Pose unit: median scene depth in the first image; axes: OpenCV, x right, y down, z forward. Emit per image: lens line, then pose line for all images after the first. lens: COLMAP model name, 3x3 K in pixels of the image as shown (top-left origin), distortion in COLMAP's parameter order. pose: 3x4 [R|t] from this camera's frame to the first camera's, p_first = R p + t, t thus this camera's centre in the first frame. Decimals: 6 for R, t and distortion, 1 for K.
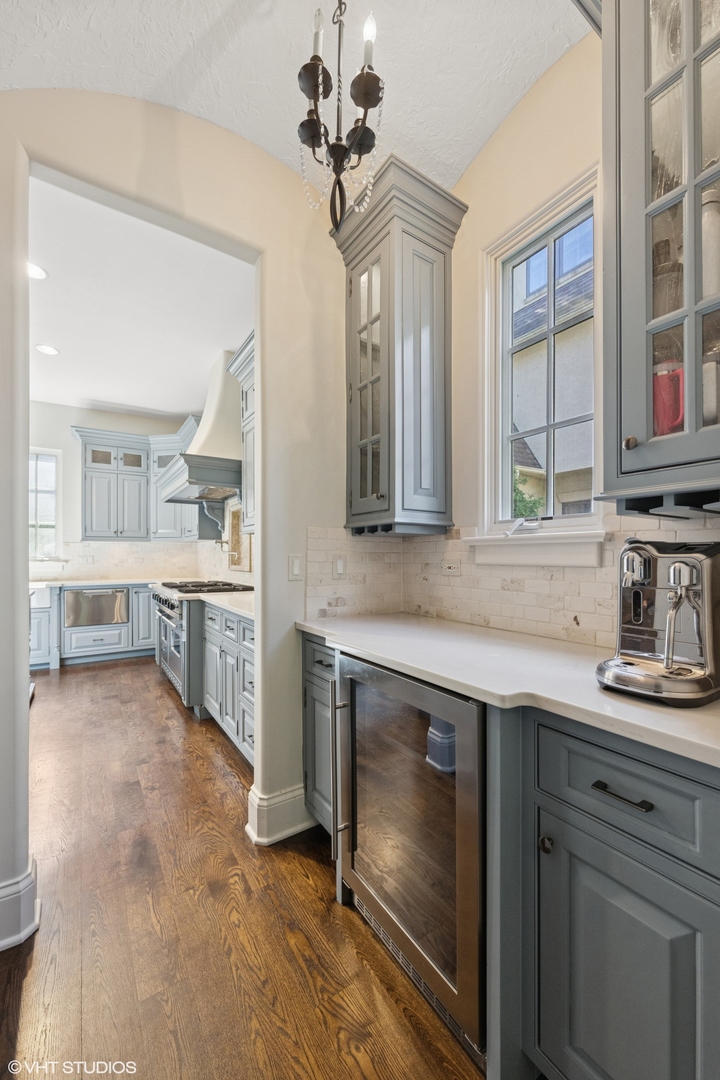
lens RADIAL K [[410.0, 0, 363.1], [0, 410.0, 554.2], [0, 0, 1]] dist [0.000854, 0.000068]
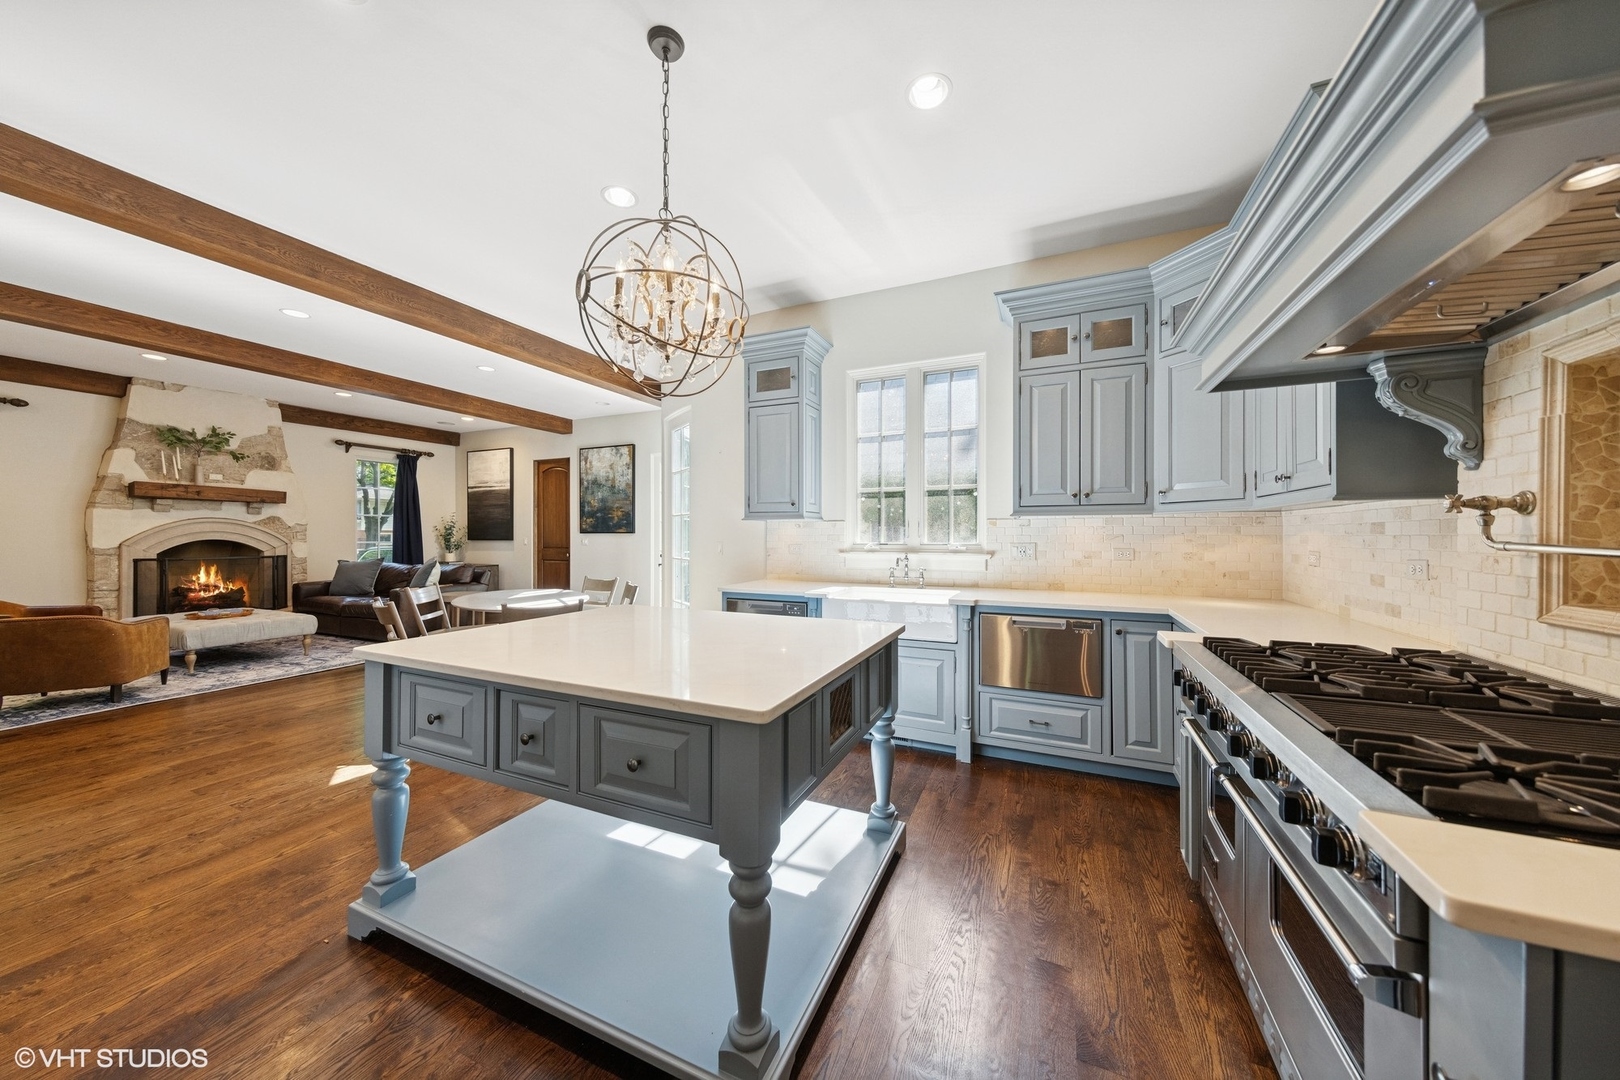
lens RADIAL K [[546.1, 0, 810.0], [0, 546.1, 540.0], [0, 0, 1]] dist [0.008913, 0.000050]
pose [[0.531587, 0.010034, -0.846944, -0.239809], [0.005560, 0.999867, 0.015335, -0.013751], [0.846986, -0.012861, 0.531460, 0.418843]]
